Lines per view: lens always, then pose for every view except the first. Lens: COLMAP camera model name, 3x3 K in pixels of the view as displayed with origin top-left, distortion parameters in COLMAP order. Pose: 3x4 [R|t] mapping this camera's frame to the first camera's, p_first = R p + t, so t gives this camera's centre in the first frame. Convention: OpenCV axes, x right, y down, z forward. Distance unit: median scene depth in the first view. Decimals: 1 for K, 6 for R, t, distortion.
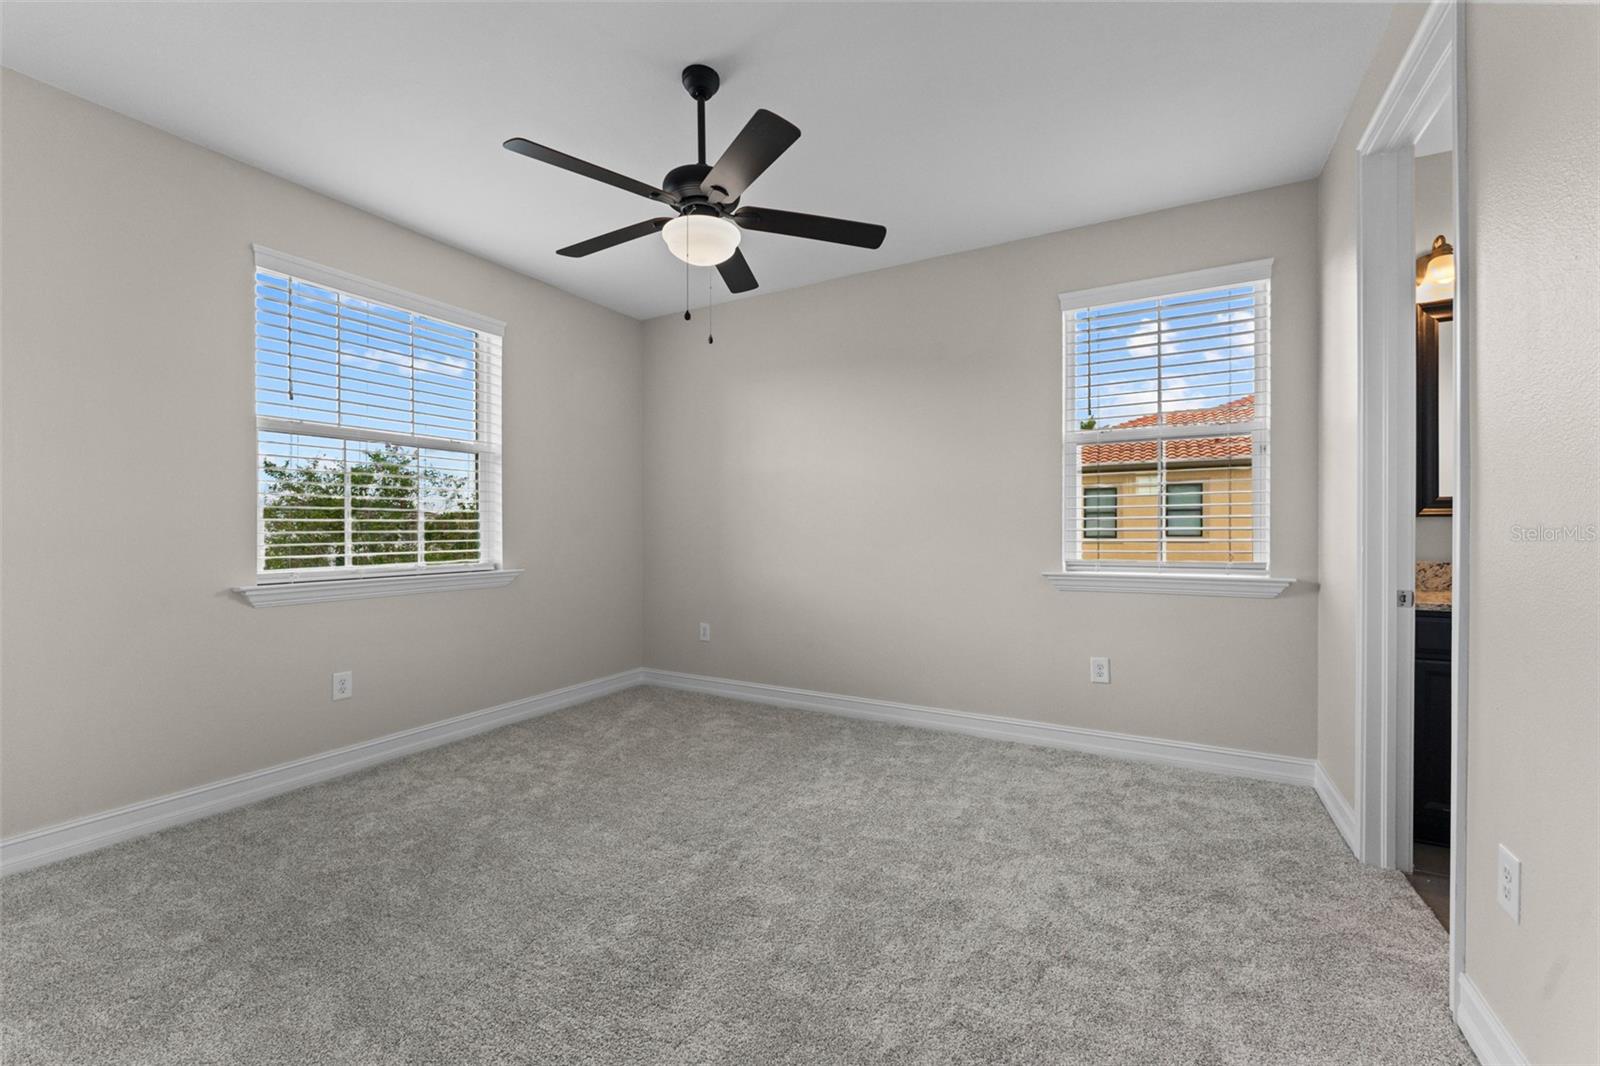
lens RADIAL K [[641.2, 0, 798.0], [0, 641.2, 528.5], [0, 0, 1]] dist [0.000811, -0.000299]
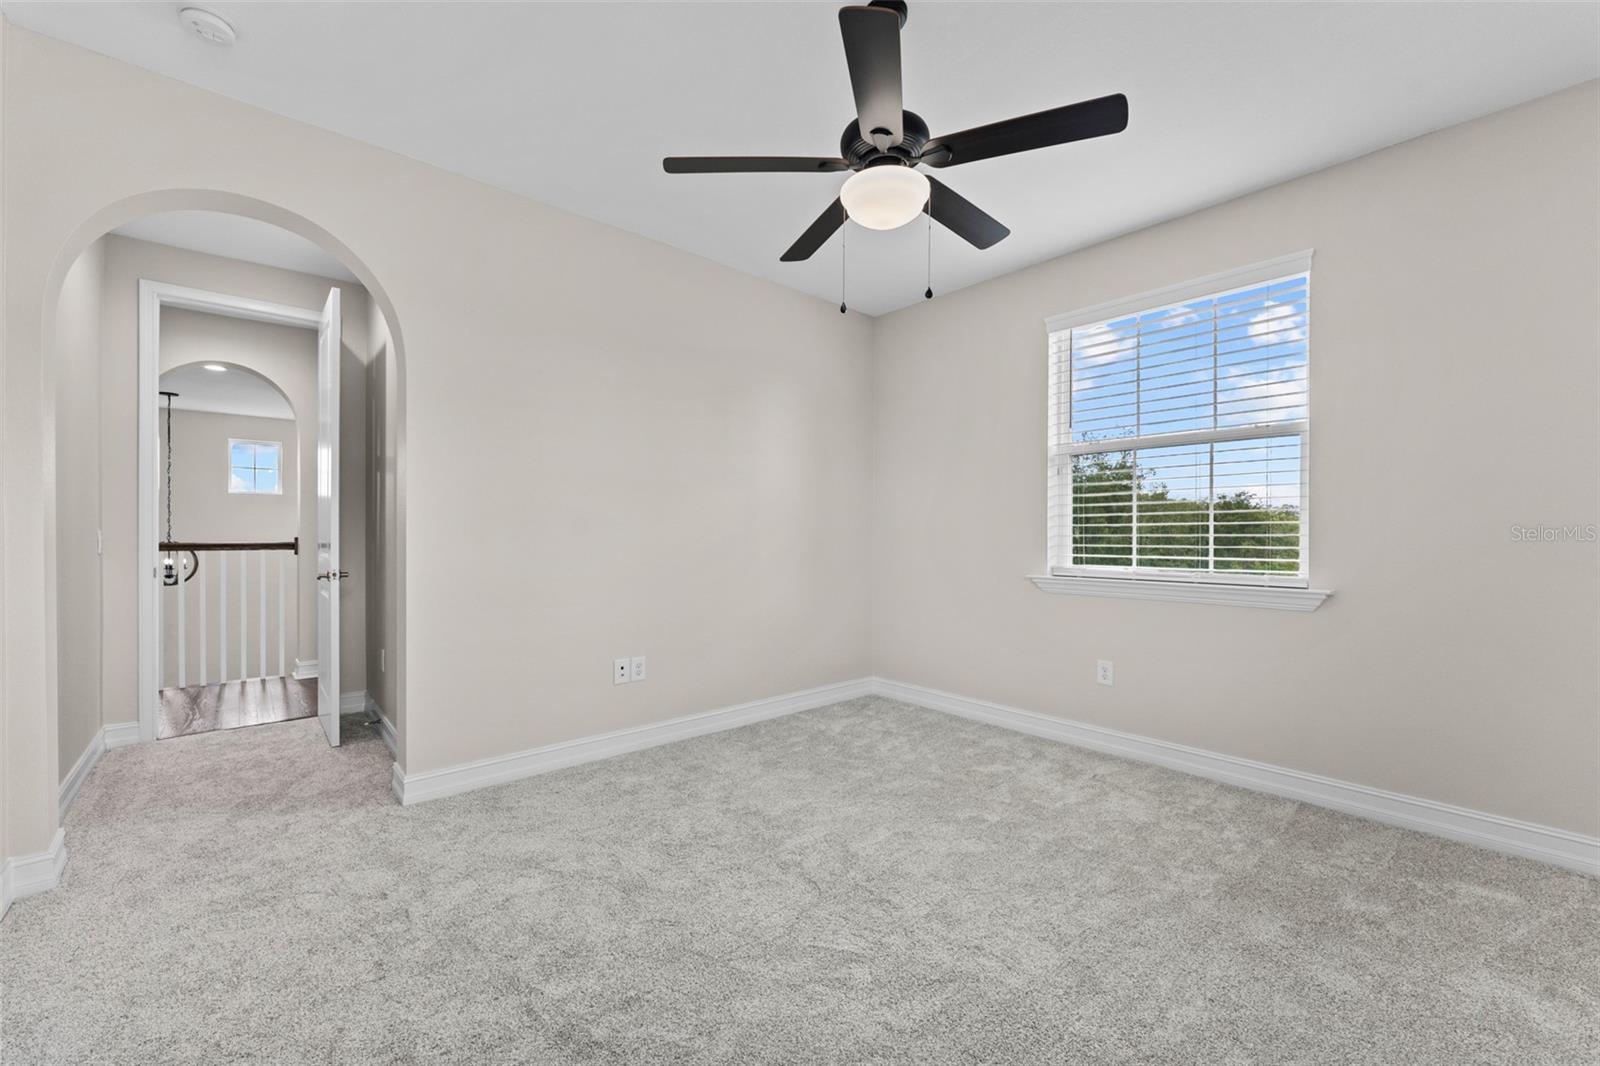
lens RADIAL K [[641.2, 0, 800.8], [0, 641.2, 528.3], [0, 0, 1]] dist [0.000811, -0.000299]
pose [[-0.305026, -0.000665, -0.952344, 0.499826], [0.003645, 0.999992, -0.001866, -0.006089], [0.952337, -0.004040, -0.305021, 0.811908]]
